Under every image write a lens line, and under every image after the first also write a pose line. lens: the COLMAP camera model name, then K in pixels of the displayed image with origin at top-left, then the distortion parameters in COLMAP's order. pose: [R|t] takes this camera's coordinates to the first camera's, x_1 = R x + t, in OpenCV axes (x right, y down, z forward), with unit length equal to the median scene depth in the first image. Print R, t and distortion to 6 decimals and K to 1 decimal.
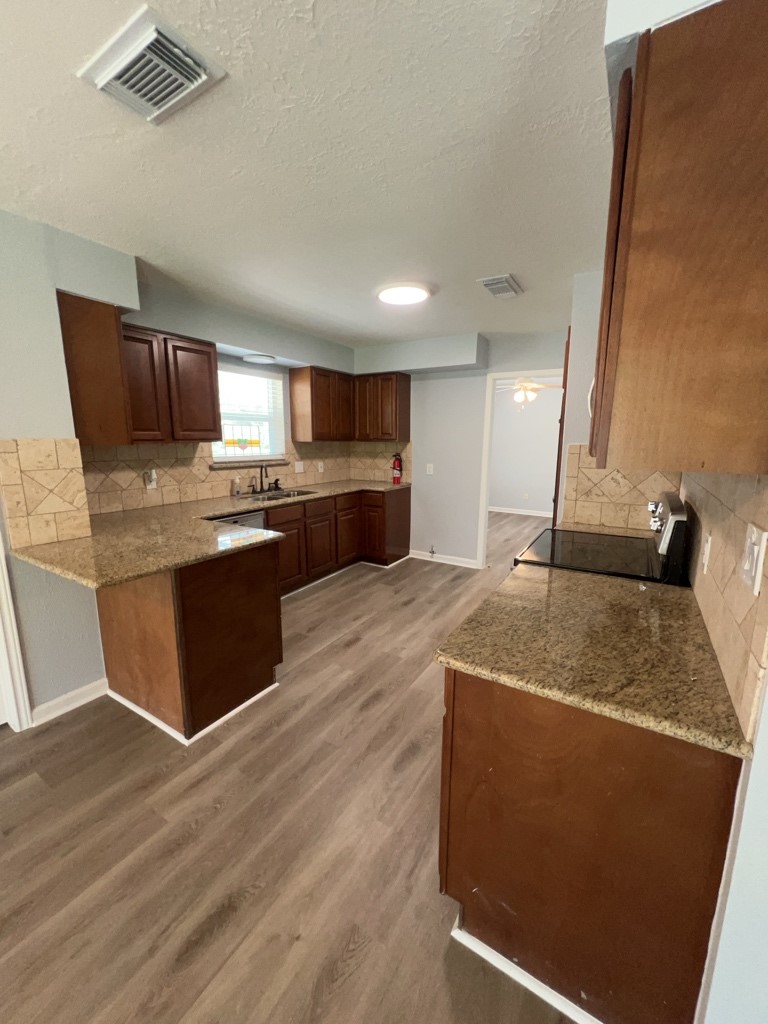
lens RADIAL K [[407.7, 0, 383.4], [0, 407.7, 512.9], [0, 0, 1]] dist [-0.002807, 0.000614]
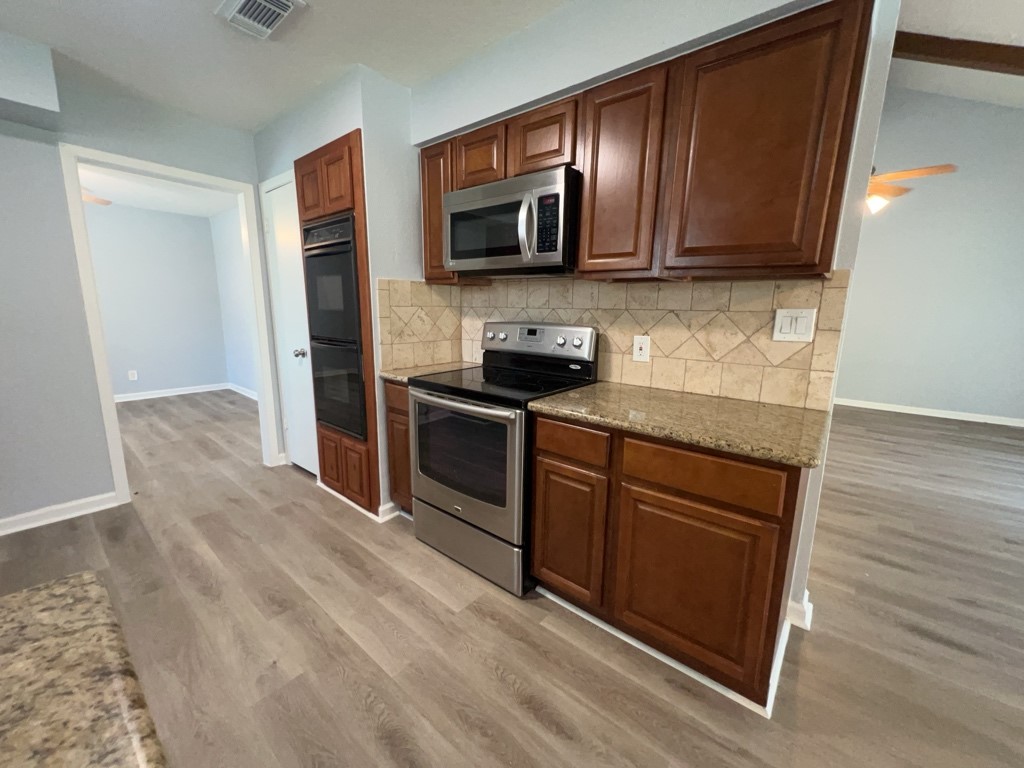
lens RADIAL K [[407.7, 0, 512.7], [0, 407.7, 385.1], [0, 0, 1]] dist [-0.002807, 0.000614]
pose [[0.139750, -0.185820, 0.972595, -0.373135], [0.164458, 0.972947, 0.162257, -0.045946], [-0.976434, 0.137275, 0.166529, 0.633044]]
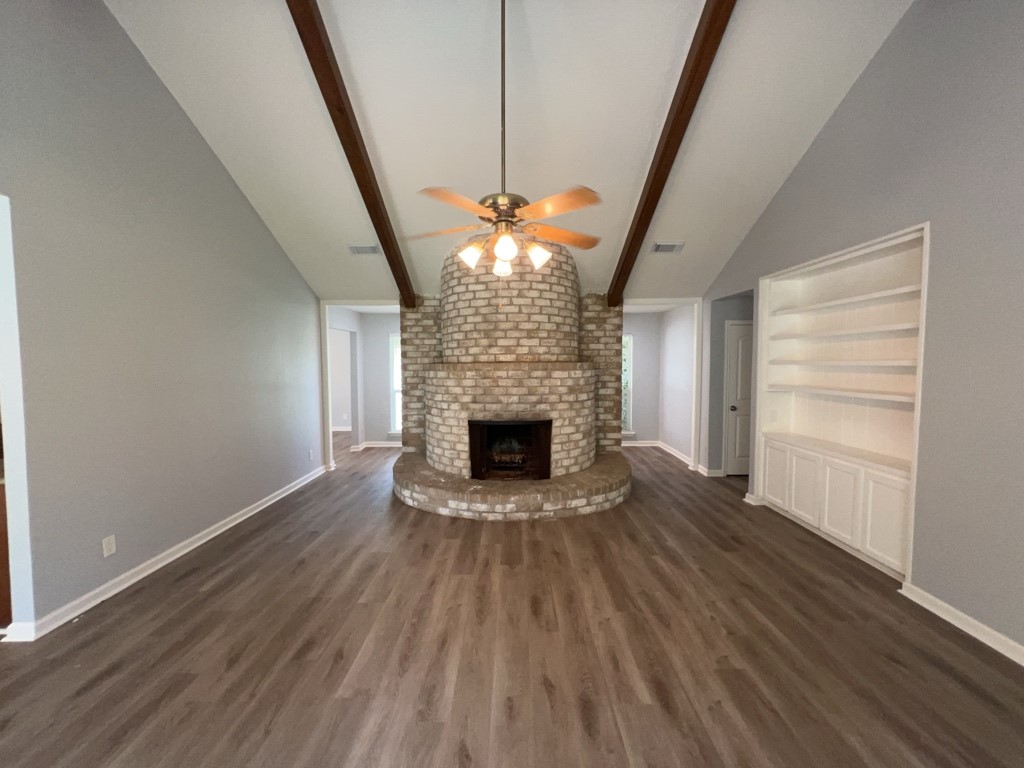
lens RADIAL K [[407.7, 0, 512.1], [0, 407.7, 384.1], [0, 0, 1]] dist [-0.002807, 0.000614]
pose [[0.848668, -0.030174, 0.528064, 0.721773], [0.098970, 0.989797, -0.102500, 0.158322], [-0.519584, 0.139251, 0.842996, -1.036466]]
